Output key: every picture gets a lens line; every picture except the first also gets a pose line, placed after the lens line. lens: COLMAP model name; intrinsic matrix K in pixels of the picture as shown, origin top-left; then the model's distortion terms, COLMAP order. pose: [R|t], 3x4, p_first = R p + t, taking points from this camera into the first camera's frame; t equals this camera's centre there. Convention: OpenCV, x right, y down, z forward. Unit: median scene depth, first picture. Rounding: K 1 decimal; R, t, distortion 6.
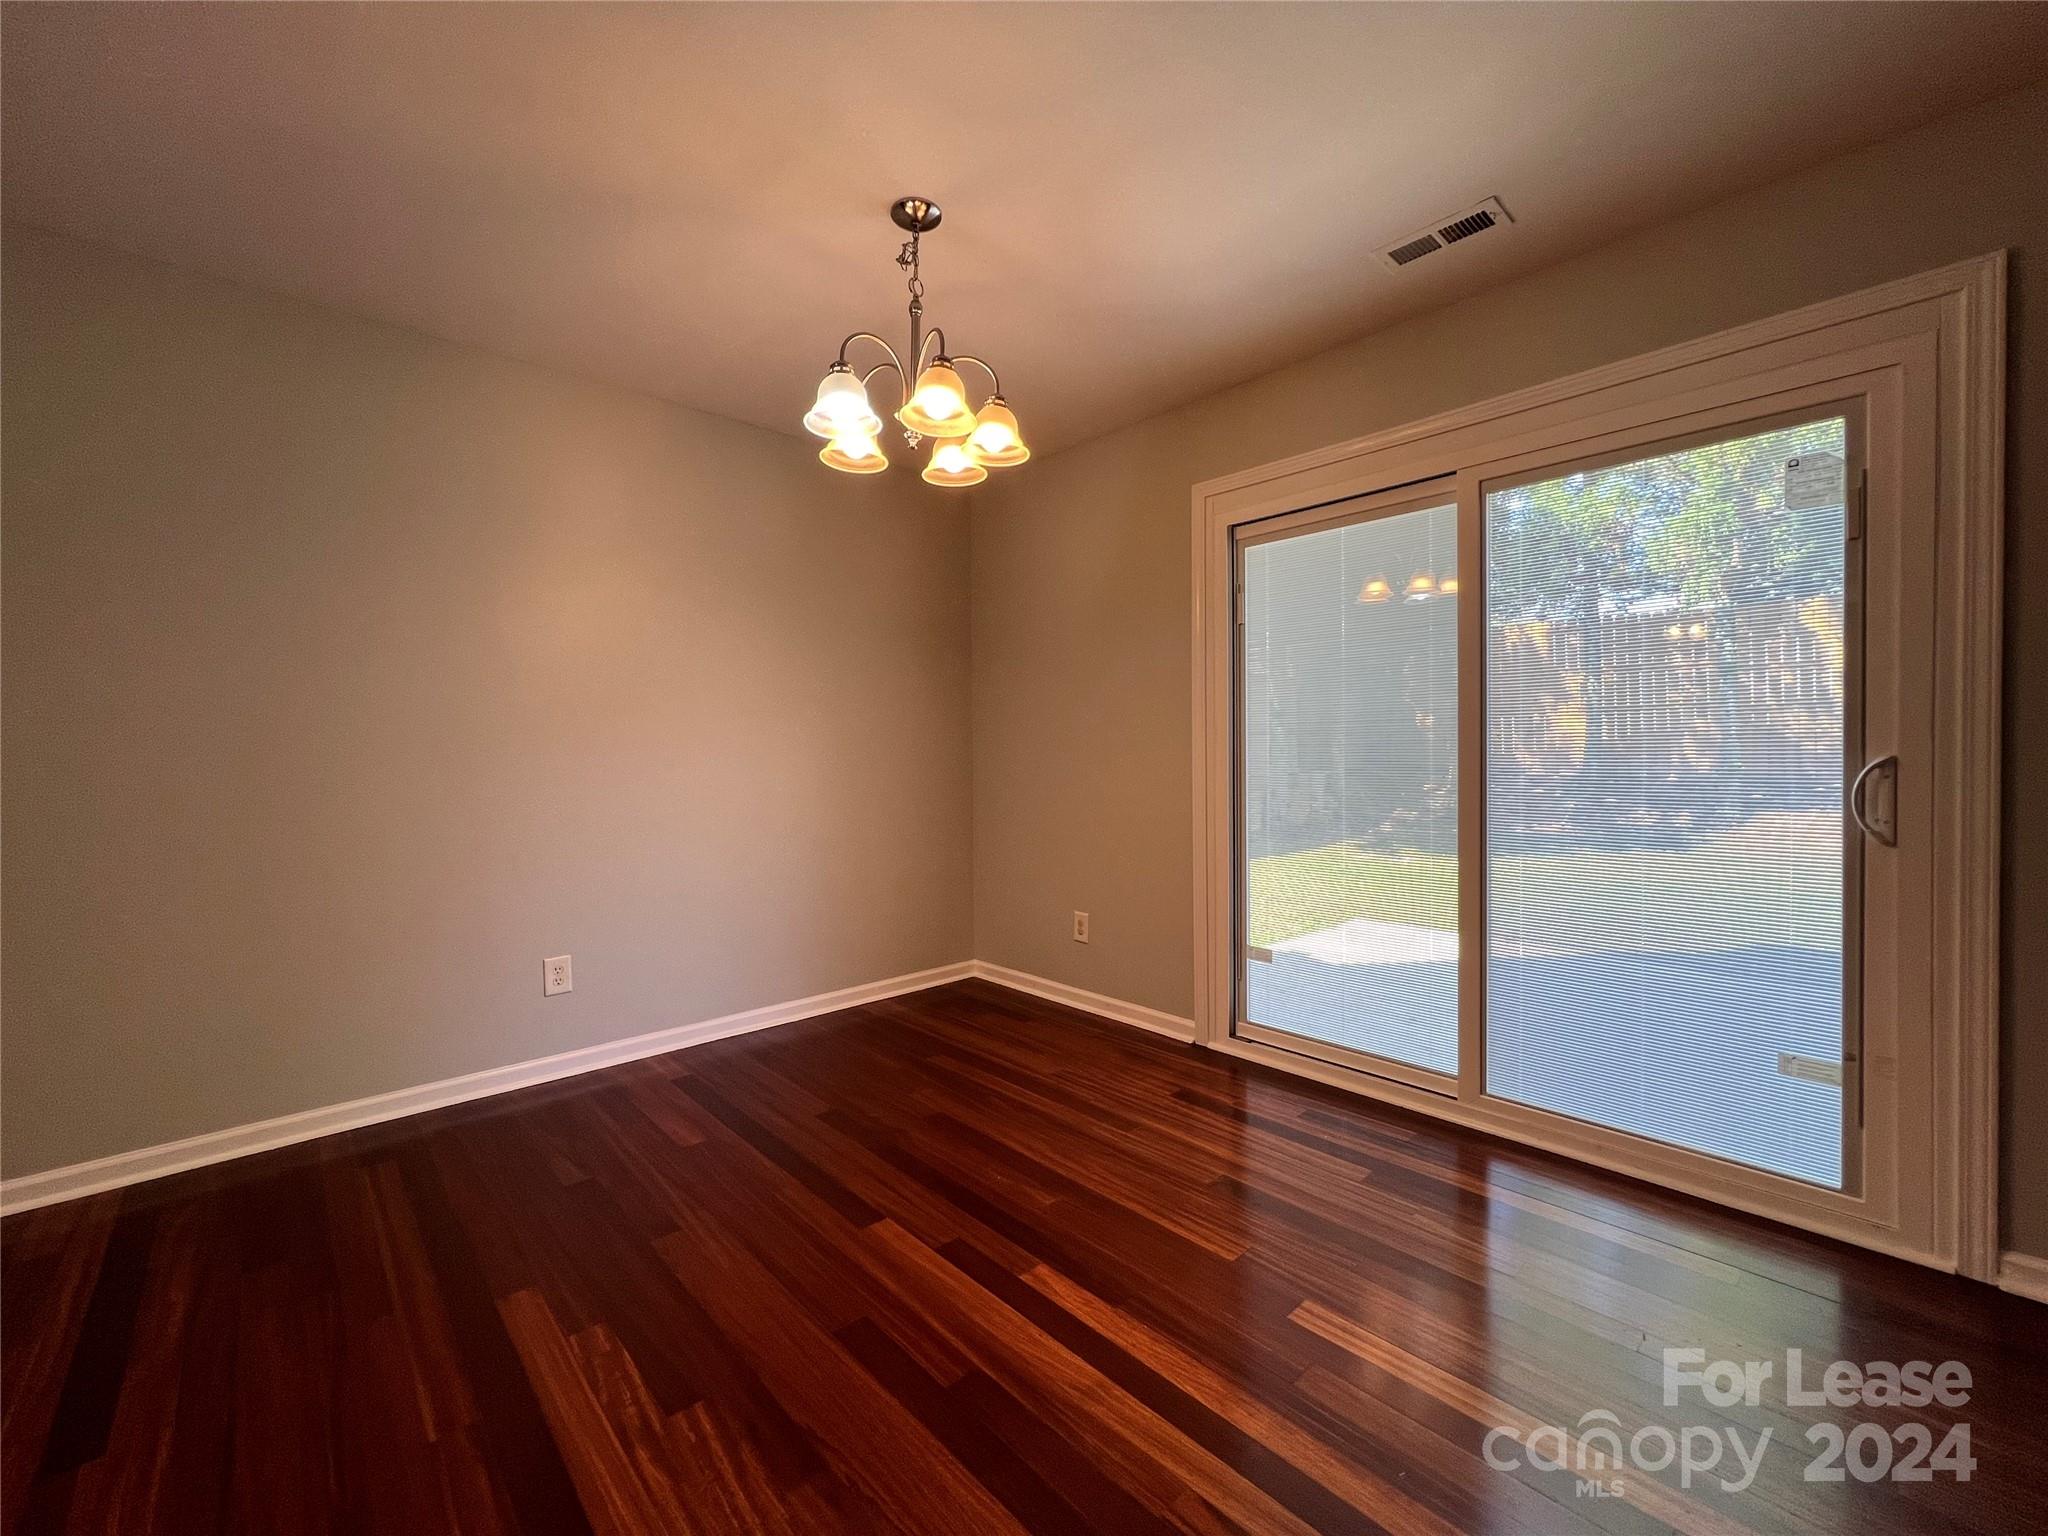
lens RADIAL K [[834.4, 0, 1024.0], [0, 834.4, 768.0], [0, 0, 1]] dist [-0.001794, 0.004398]
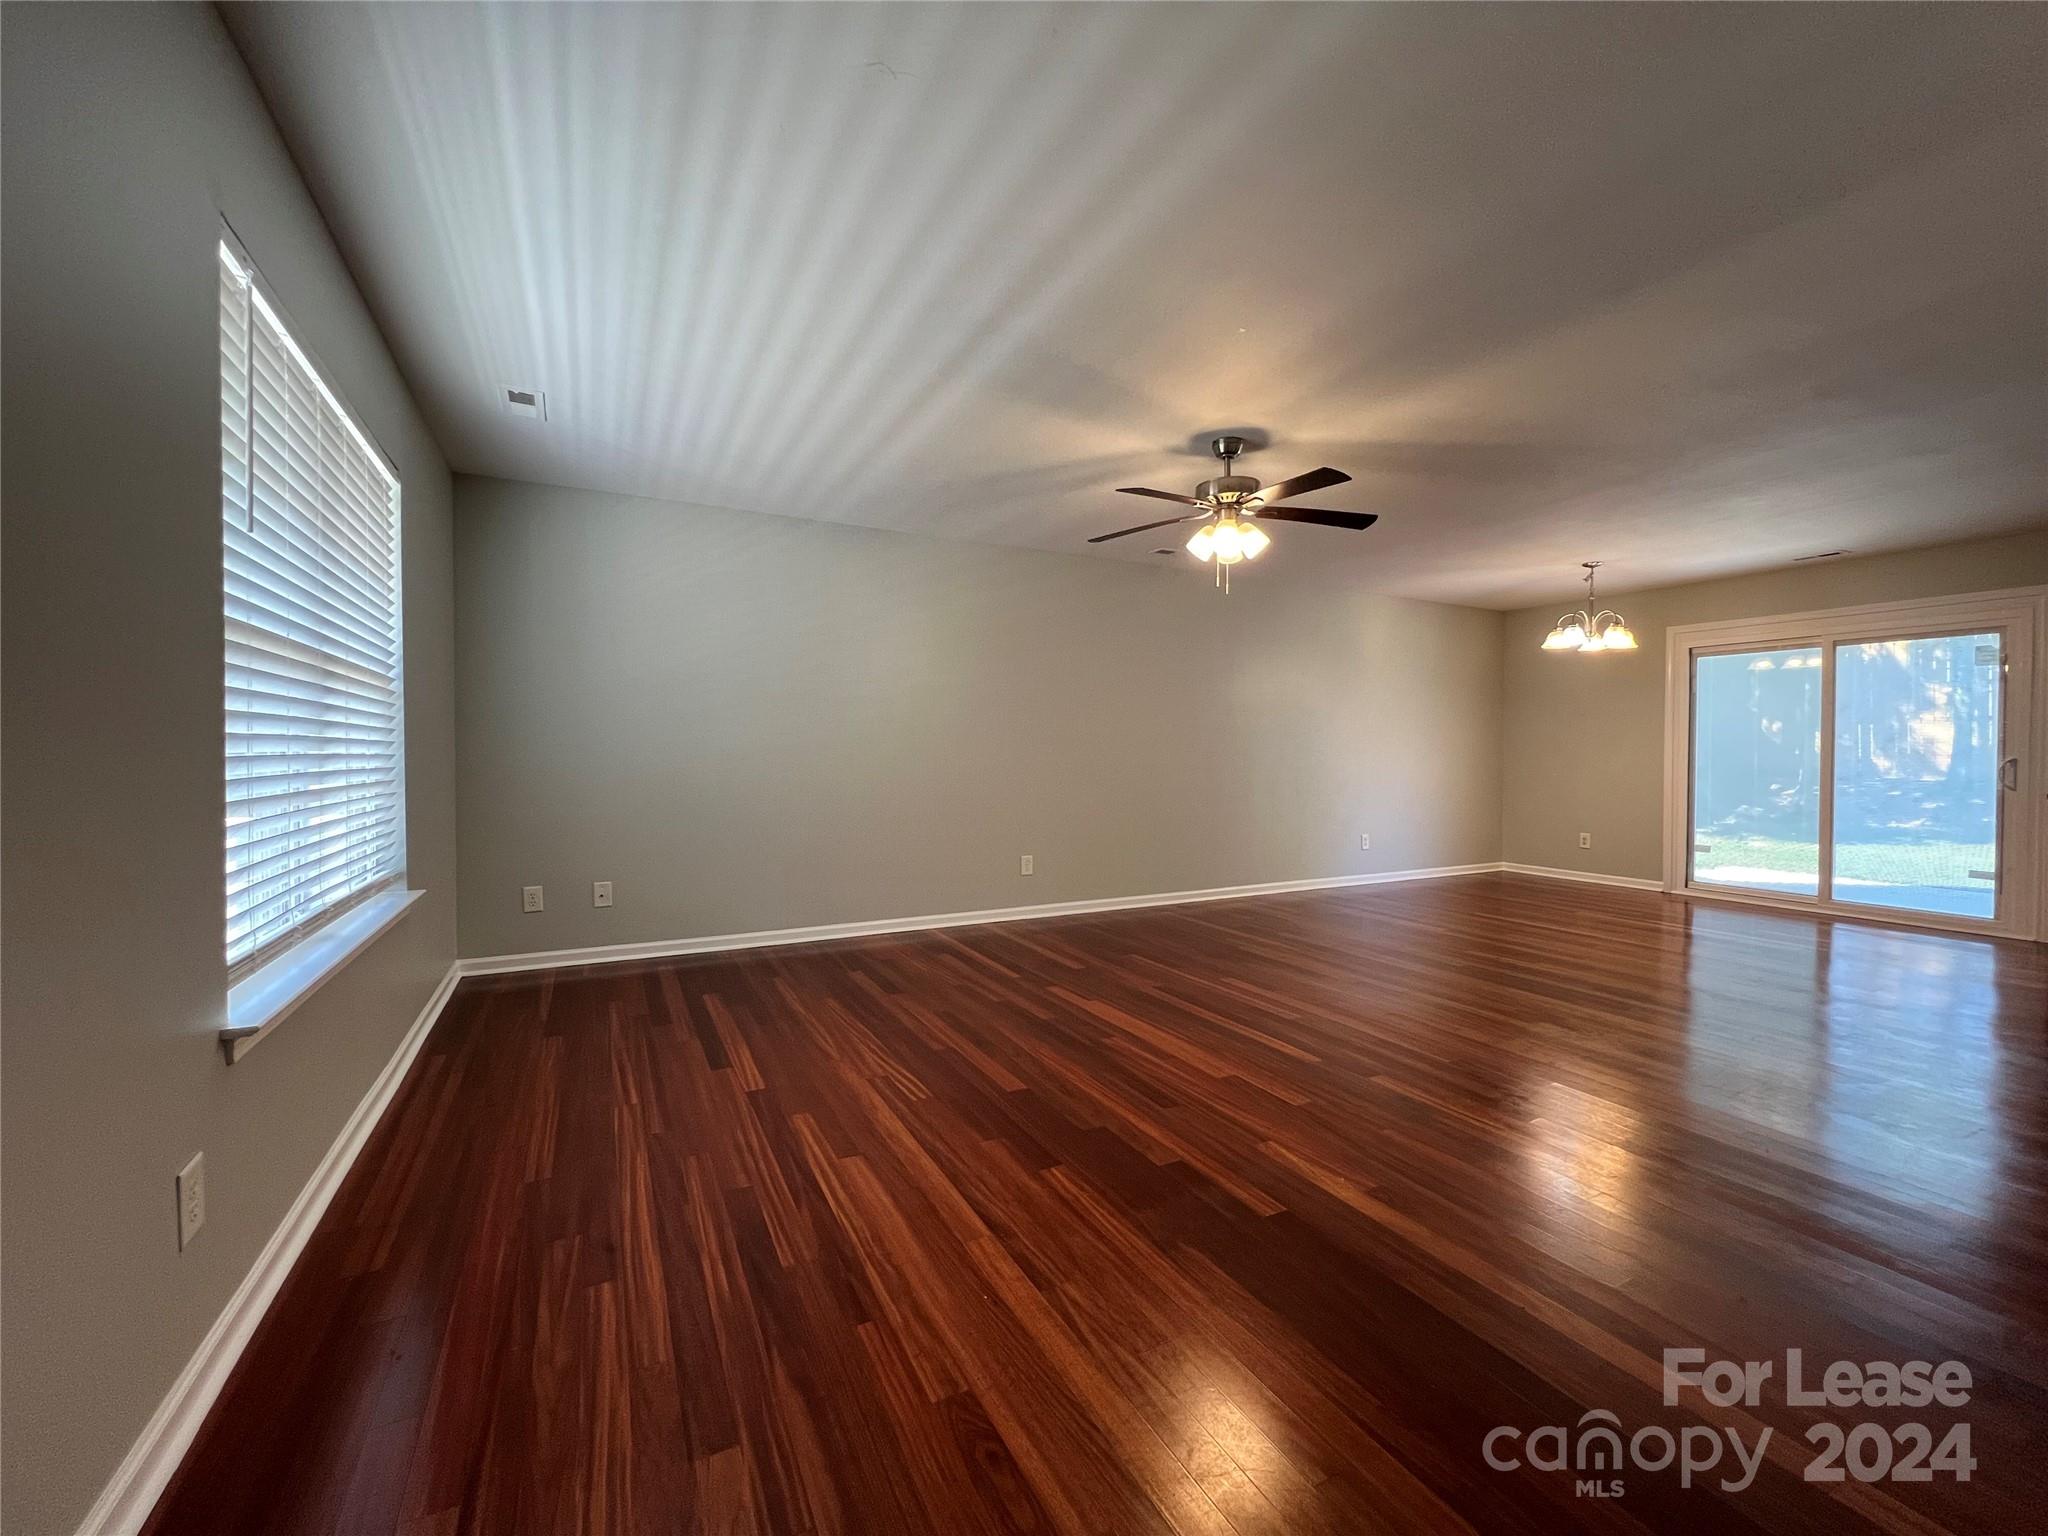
lens RADIAL K [[834.4, 0, 1024.0], [0, 834.4, 768.0], [0, 0, 1]] dist [-0.001794, 0.004398]
pose [[0.964143, 0.016085, -0.264894, -0.479358], [-0.015379, 0.999871, 0.004741, 0.018983], [0.264936, -0.000497, 0.964266, -0.878886]]
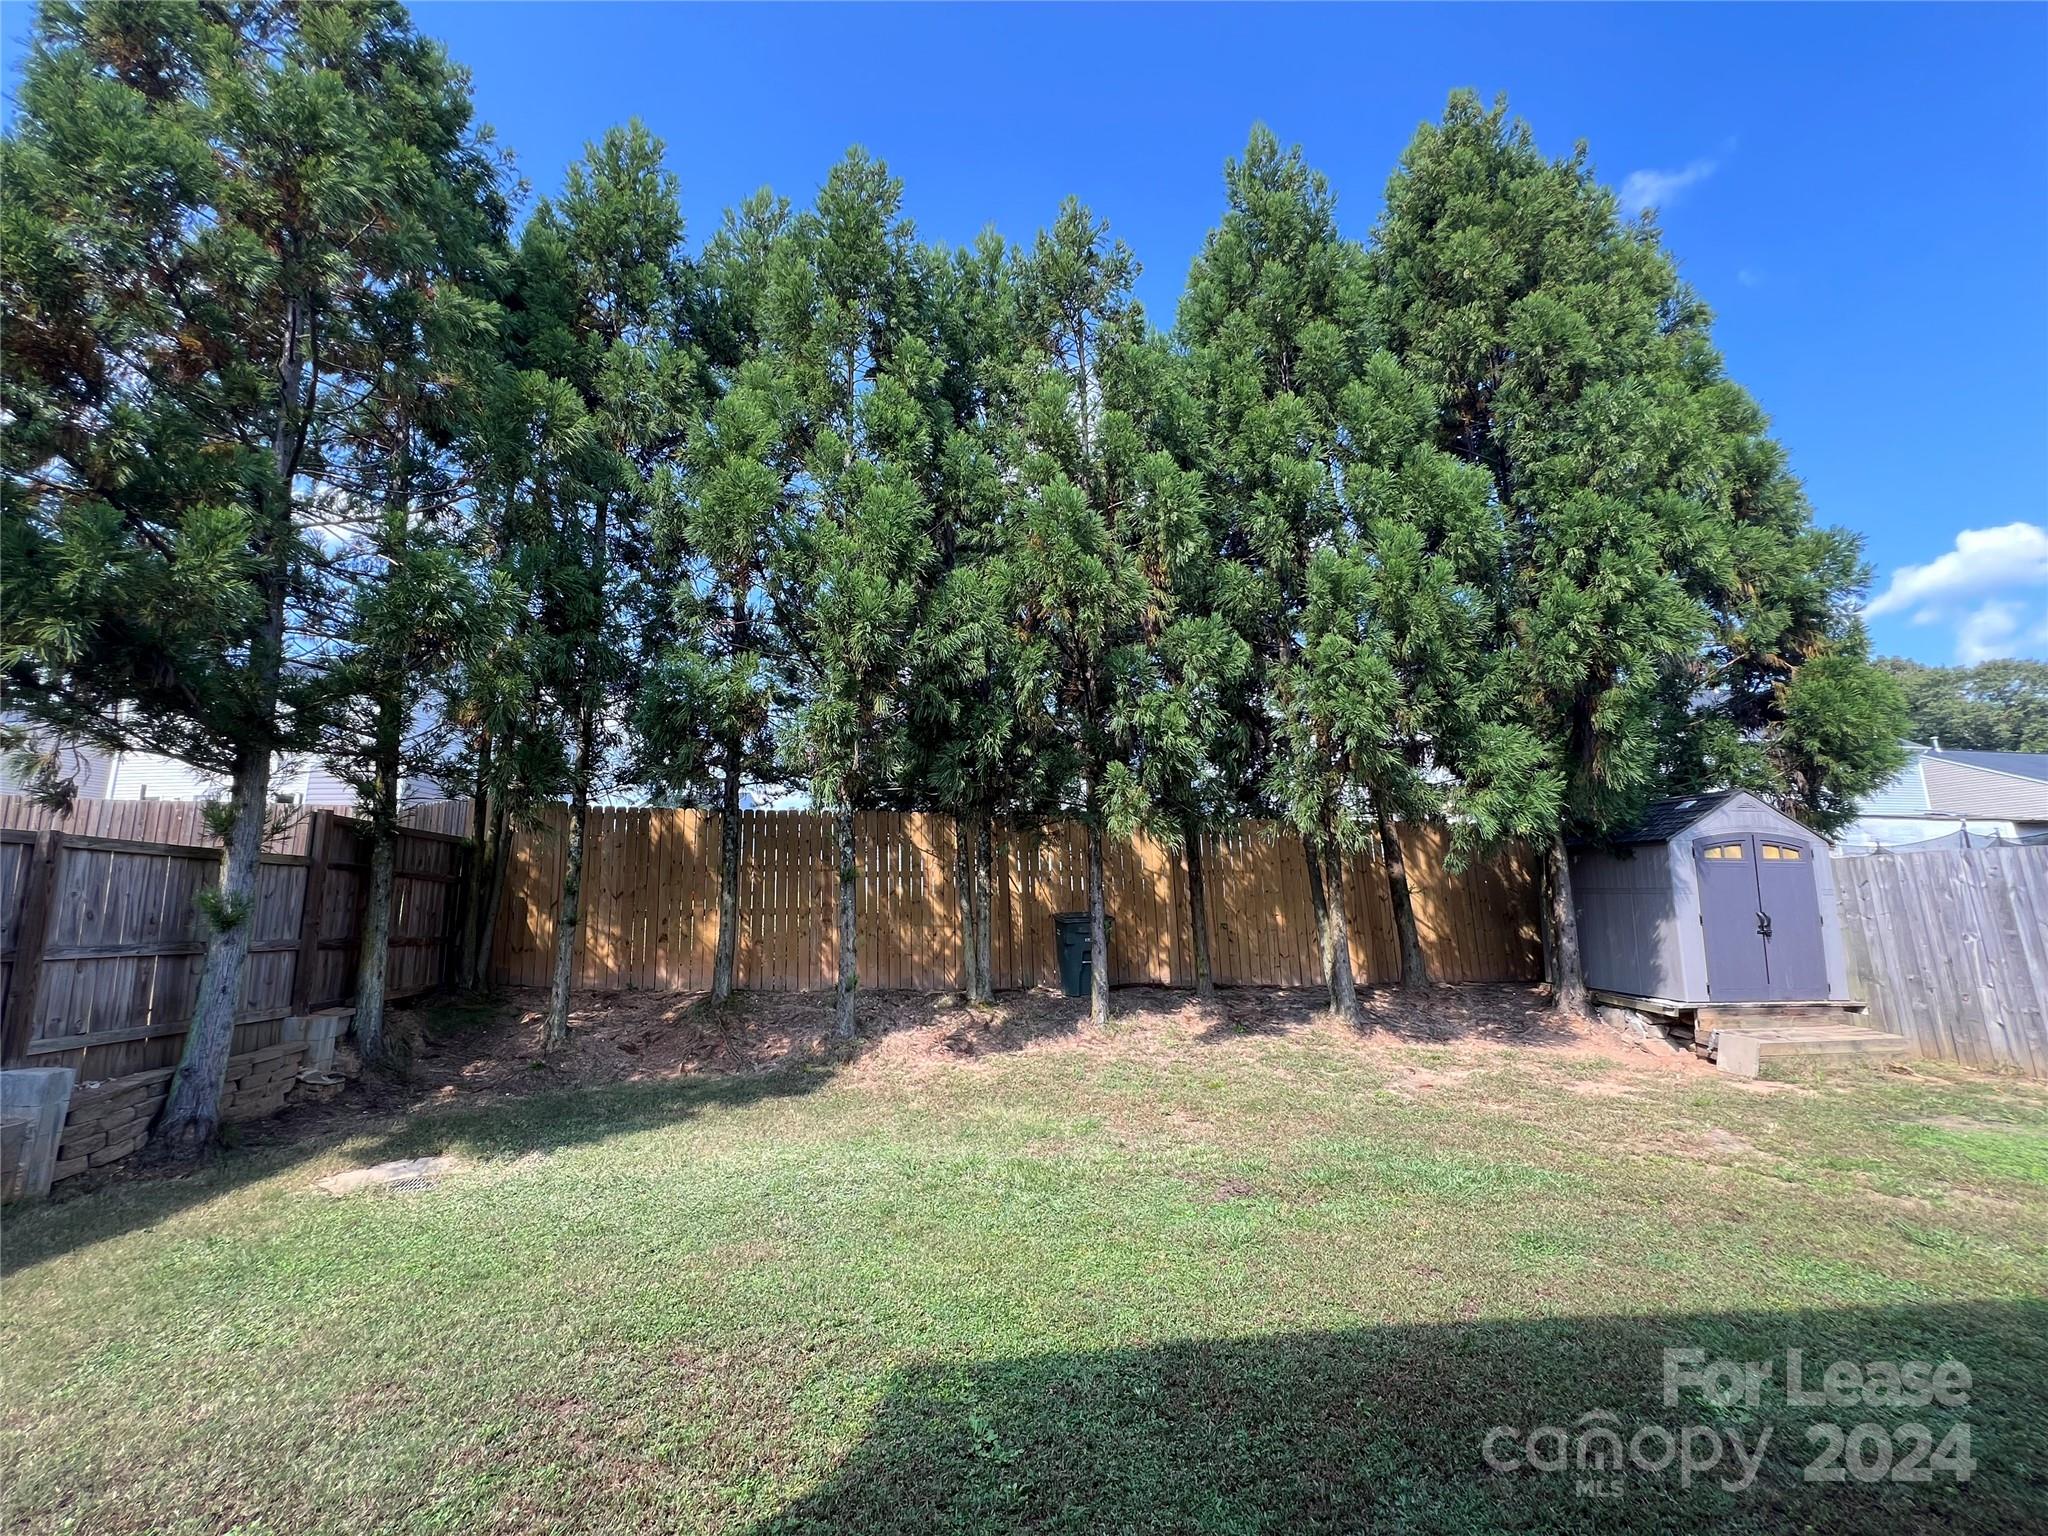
lens RADIAL K [[834.4, 0, 1024.0], [0, 834.4, 768.0], [0, 0, 1]] dist [-0.001794, 0.004398]
pose [[0.619568, 0.136682, 0.772951, 0.434617], [0.023956, 0.980971, -0.192668, -0.108586], [-0.784577, 0.137888, 0.604504, 0.510014]]
